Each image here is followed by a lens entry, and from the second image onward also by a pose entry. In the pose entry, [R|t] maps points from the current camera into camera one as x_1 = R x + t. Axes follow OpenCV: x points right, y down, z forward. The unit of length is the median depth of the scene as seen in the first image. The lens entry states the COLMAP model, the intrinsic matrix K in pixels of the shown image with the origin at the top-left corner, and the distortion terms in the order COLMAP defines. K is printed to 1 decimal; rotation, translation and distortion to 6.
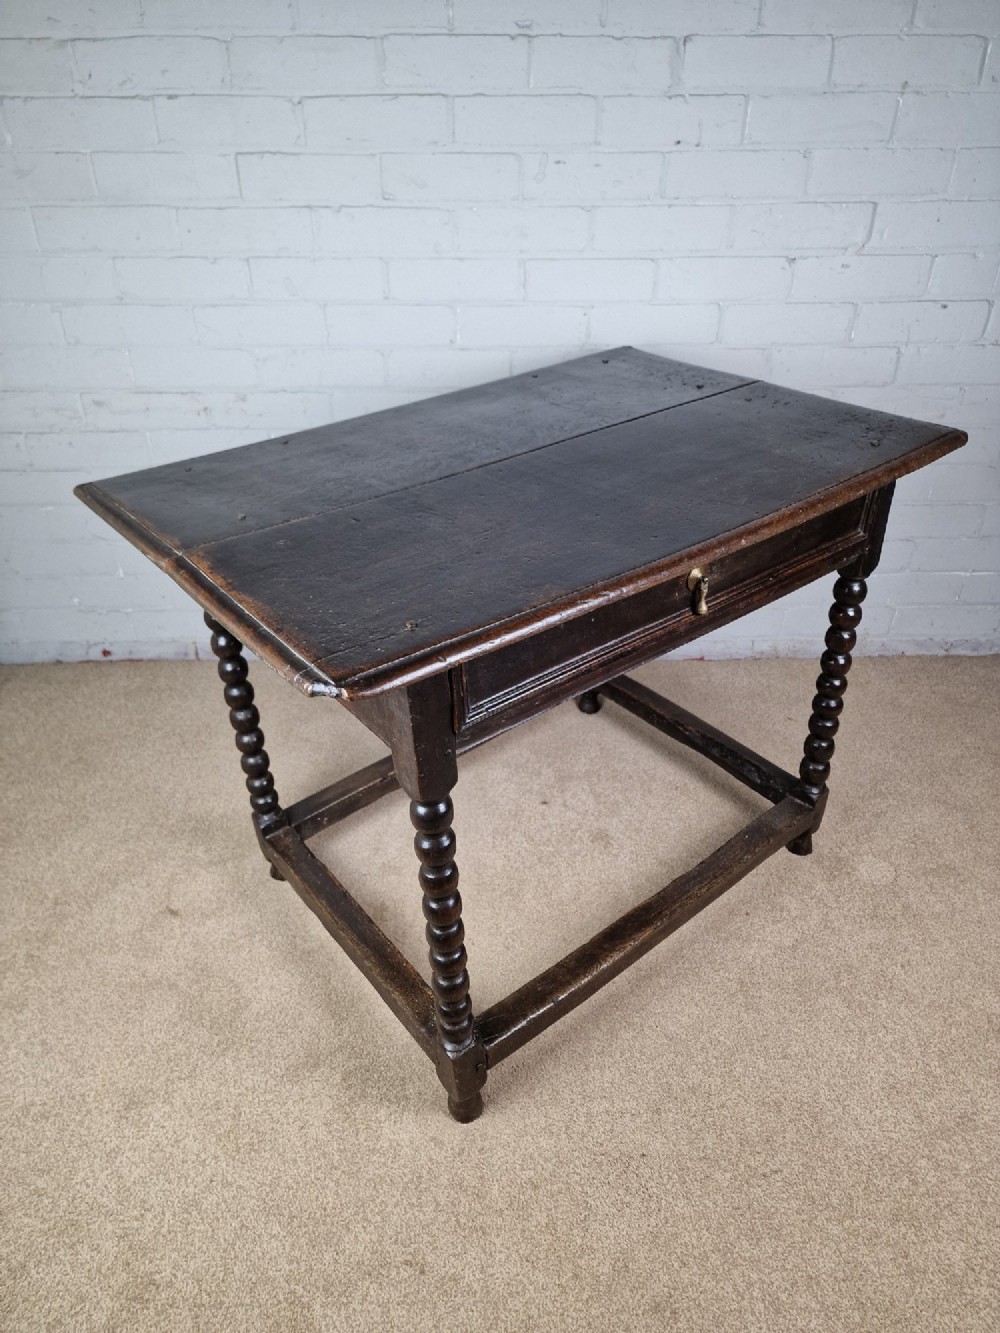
lens RADIAL K [[922.6, 0, 487.5], [0, 922.6, 673.2], [0, 0, 1]] dist [0.035942, -0.038401]
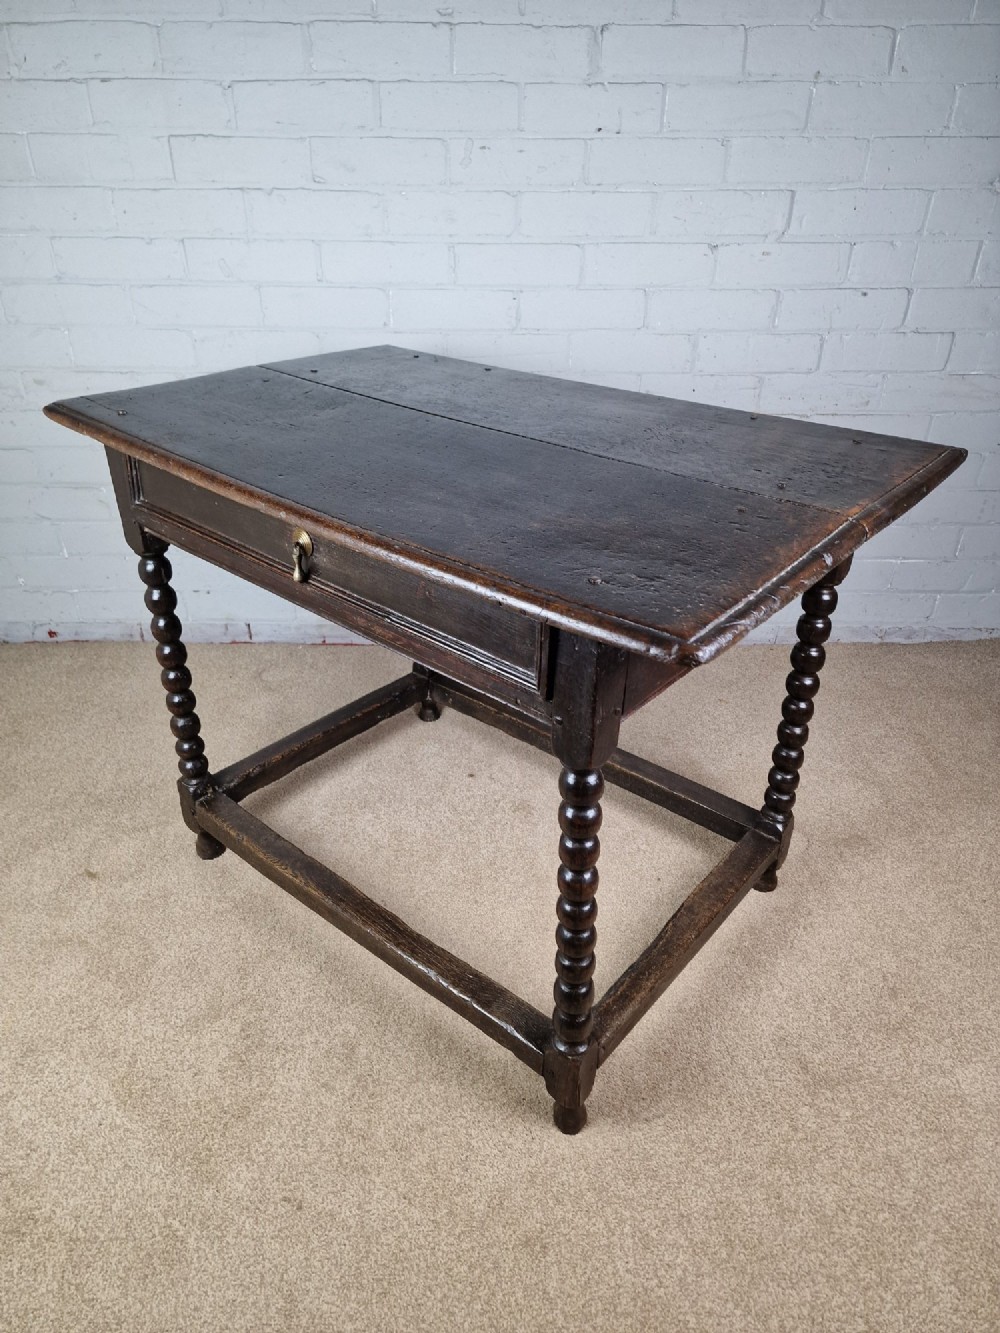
lens RADIAL K [[922.6, 0, 494.8], [0, 922.6, 677.9], [0, 0, 1]] dist [0.035942, -0.038401]
pose [[0.999962, 0.007637, 0.004144, 0.088120], [-0.007552, 0.999766, -0.020265, 0.056517], [-0.004298, 0.020233, 0.999786, -0.015786]]
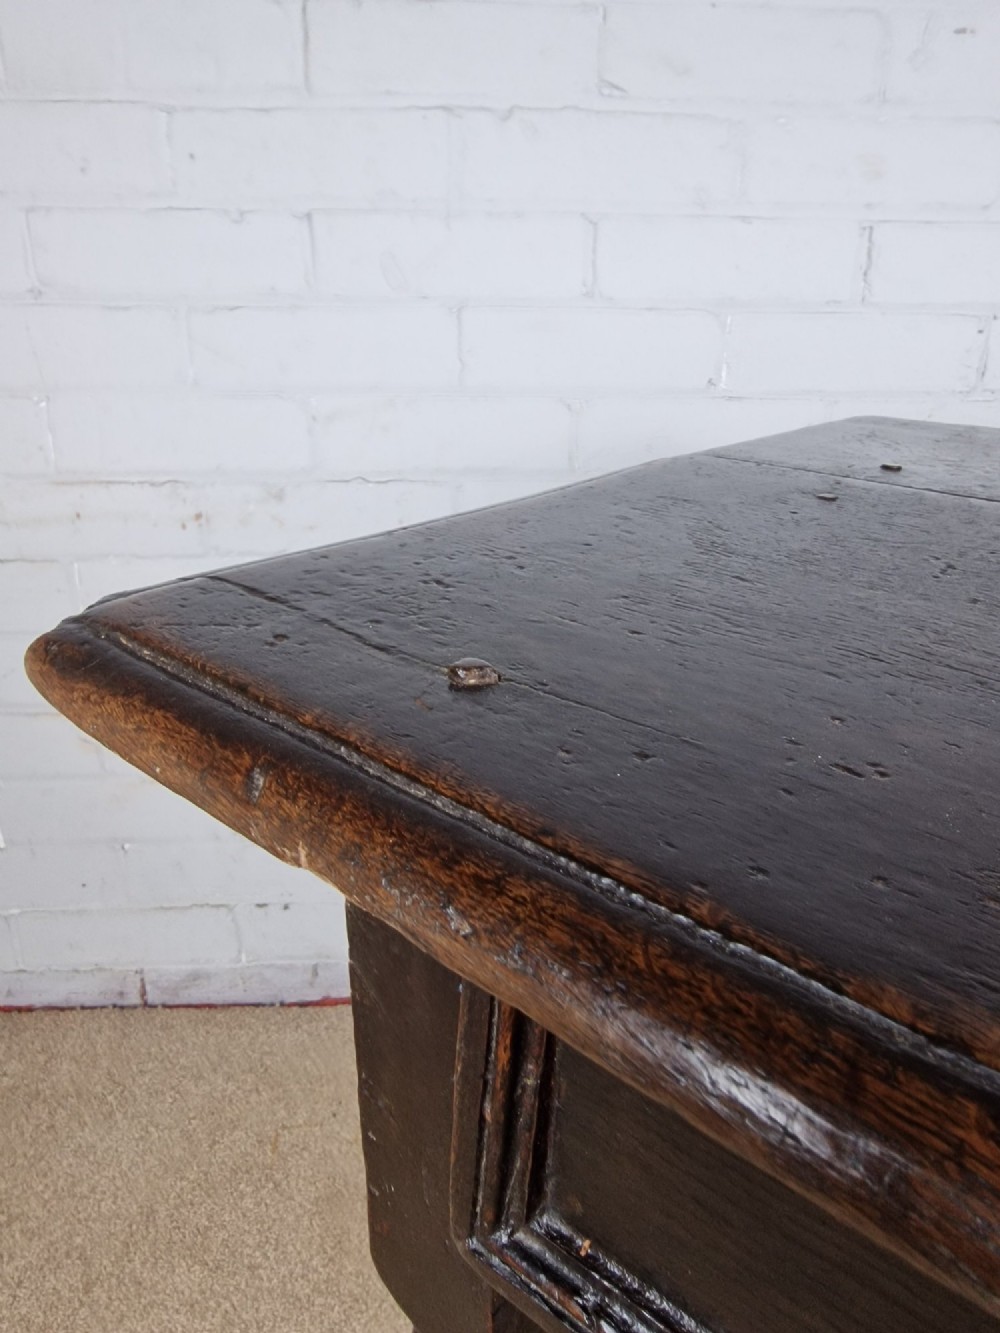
lens RADIAL K [[922.6, 0, 503.5], [0, 922.6, 605.8], [0, 0, 1]] dist [0.035942, -0.038401]
pose [[0.999102, -0.000009, 0.042379, -0.184305], [0.010047, 0.971541, -0.236660, -0.136144], [-0.041170, 0.236873, 0.970668, 0.595362]]
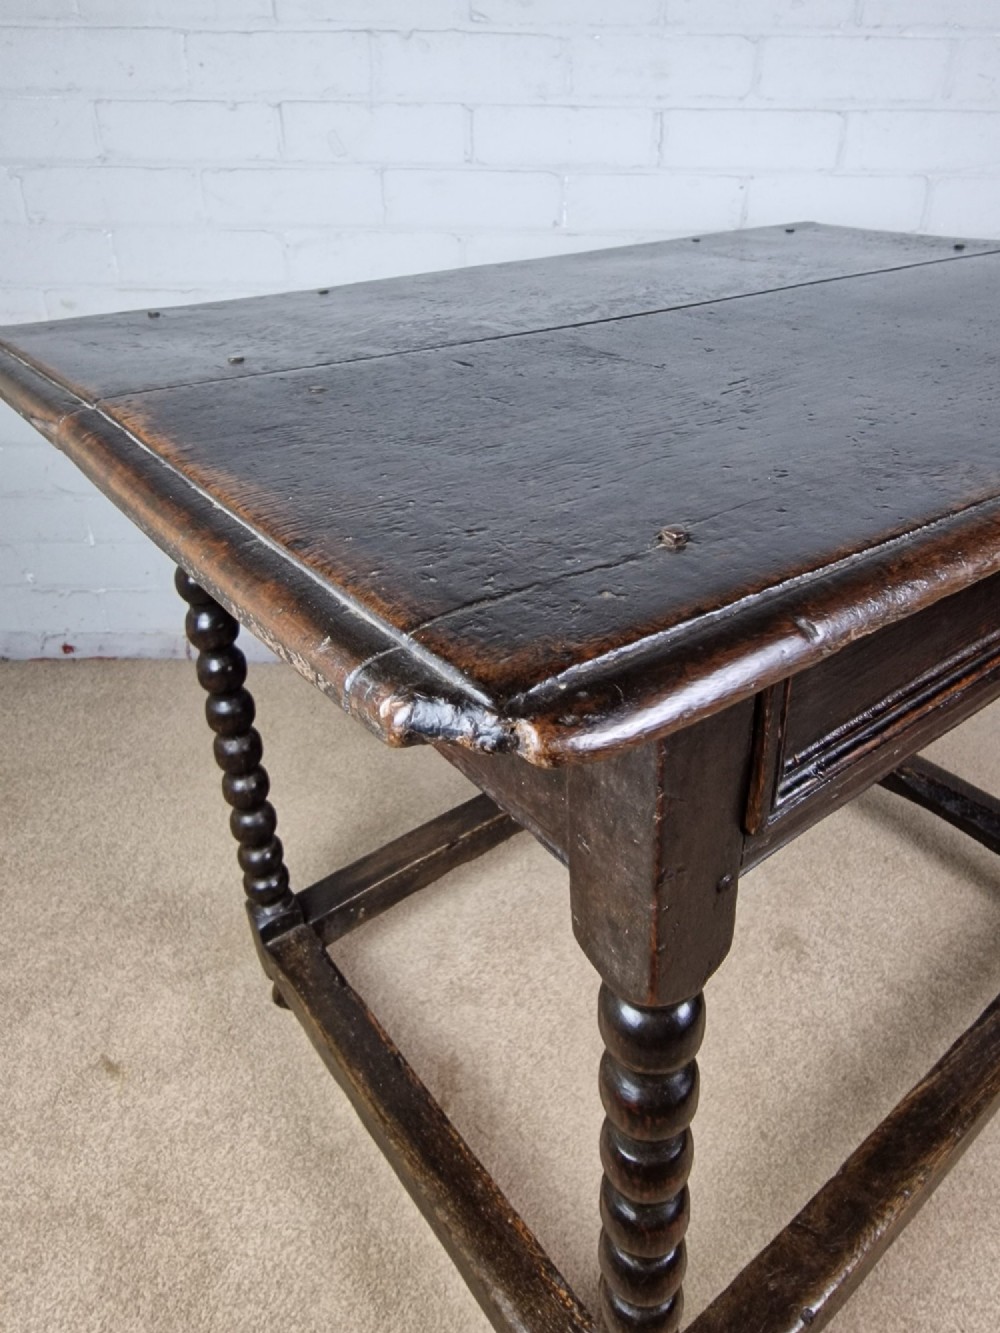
lens RADIAL K [[922.6, 0, 509.0], [0, 922.6, 581.5], [0, 0, 1]] dist [0.035942, -0.038401]
pose [[0.999877, 0.015701, -0.000114, -0.076078], [-0.015617, 0.993720, -0.110801, 0.002785], [-0.001627, 0.110789, 0.993843, 0.331090]]
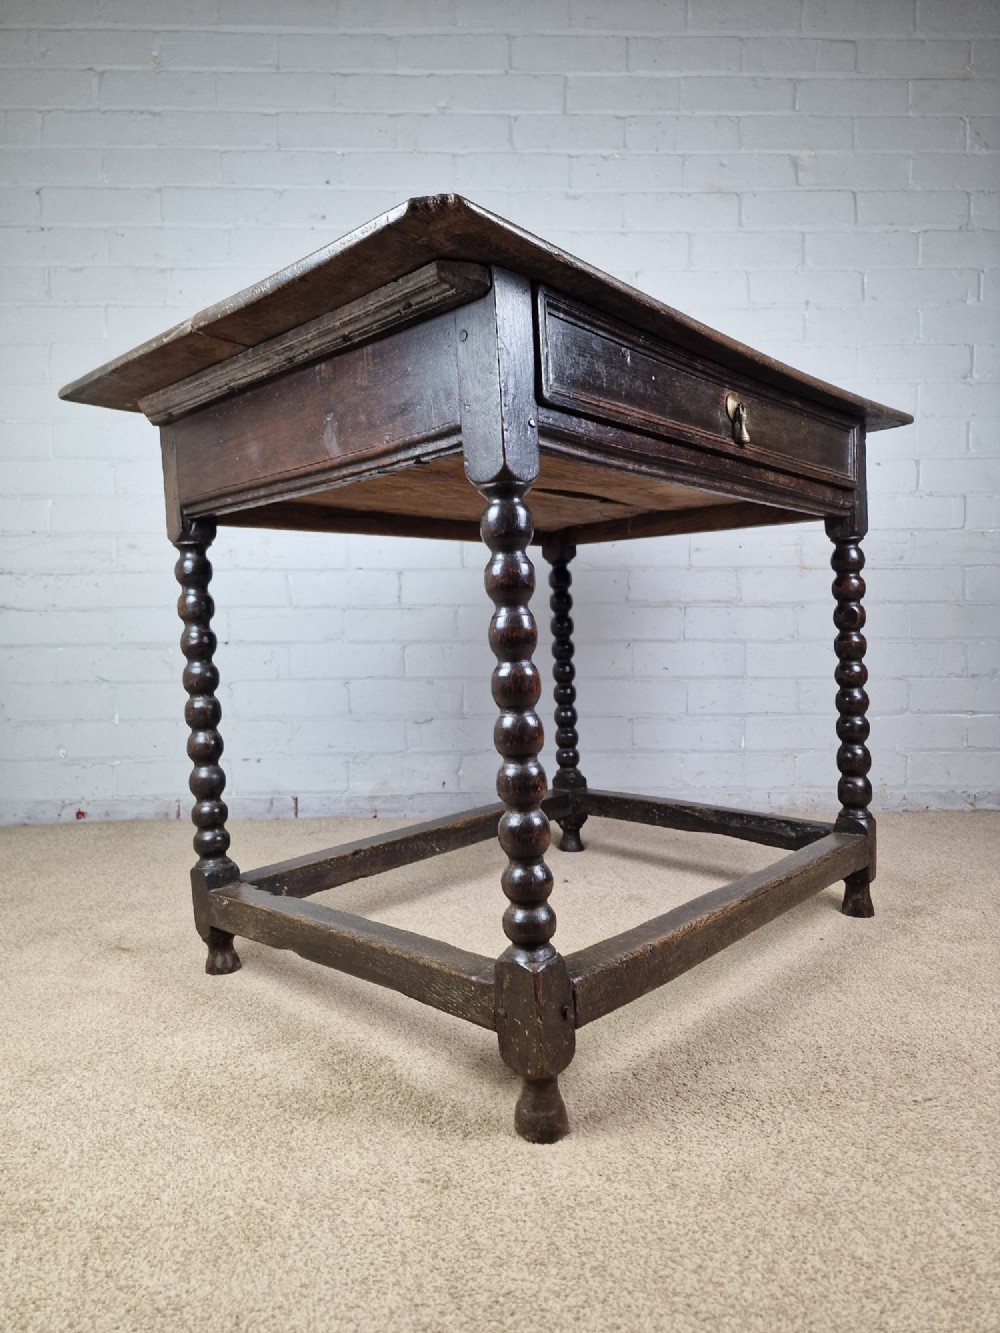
lens RADIAL K [[922.6, 0, 479.7], [0, 922.6, 660.6], [0, 0, 1]] dist [0.035942, -0.038401]
pose [[0.999649, -0.005462, 0.025906, -0.045487], [0.018357, 0.848092, -0.529531, 0.456003], [-0.019078, 0.529820, 0.847895, 0.160778]]
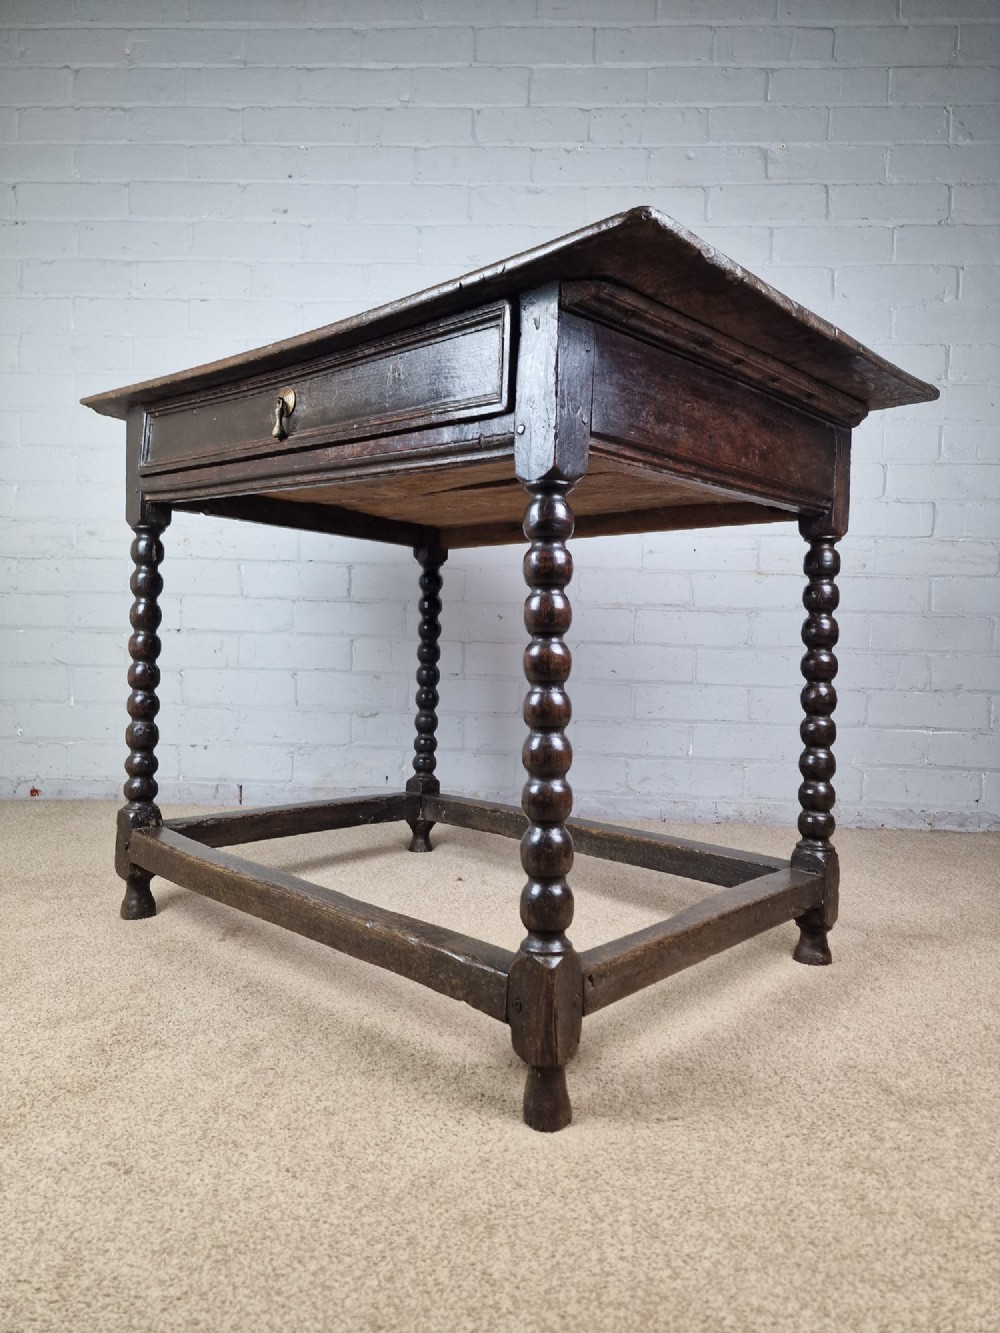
lens RADIAL K [[922.6, 0, 499.4], [0, 922.6, 650.0], [0, 0, 1]] dist [0.035942, -0.038401]
pose [[0.998388, 0.029641, -0.048412, 0.143997], [-0.050659, 0.850037, -0.524281, 0.436040], [0.025612, 0.525888, 0.850168, 0.157810]]
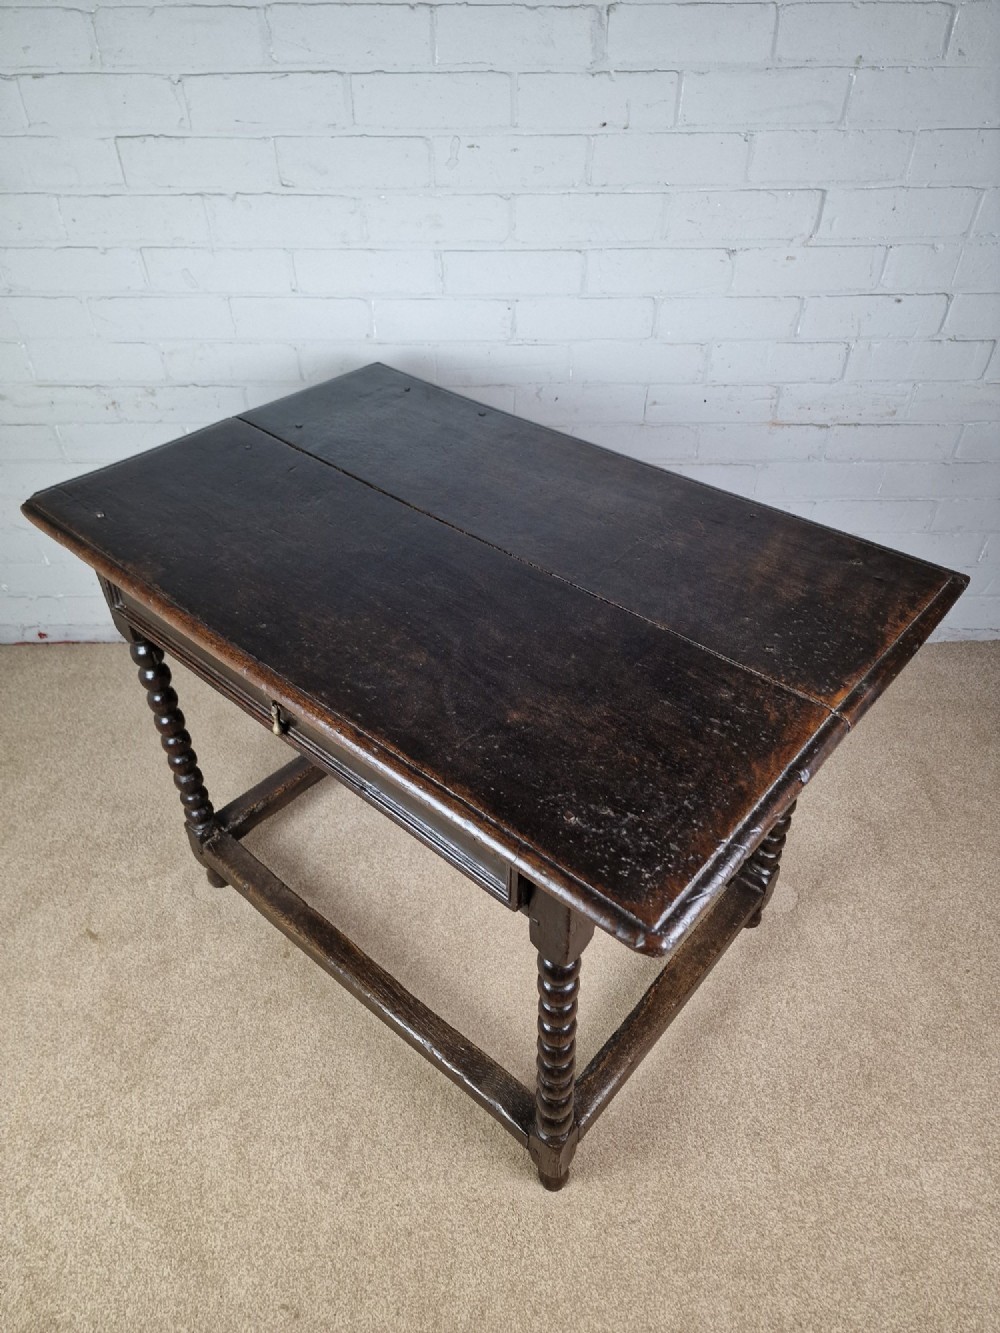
lens RADIAL K [[922.6, 0, 495.4], [0, 922.6, 675.1], [0, 0, 1]] dist [0.035942, -0.038401]
pose [[0.999888, 0.008077, -0.012590, 0.113459], [-0.005963, 0.987139, 0.159754, -0.184935], [0.013719, -0.159661, 0.987077, 0.026327]]
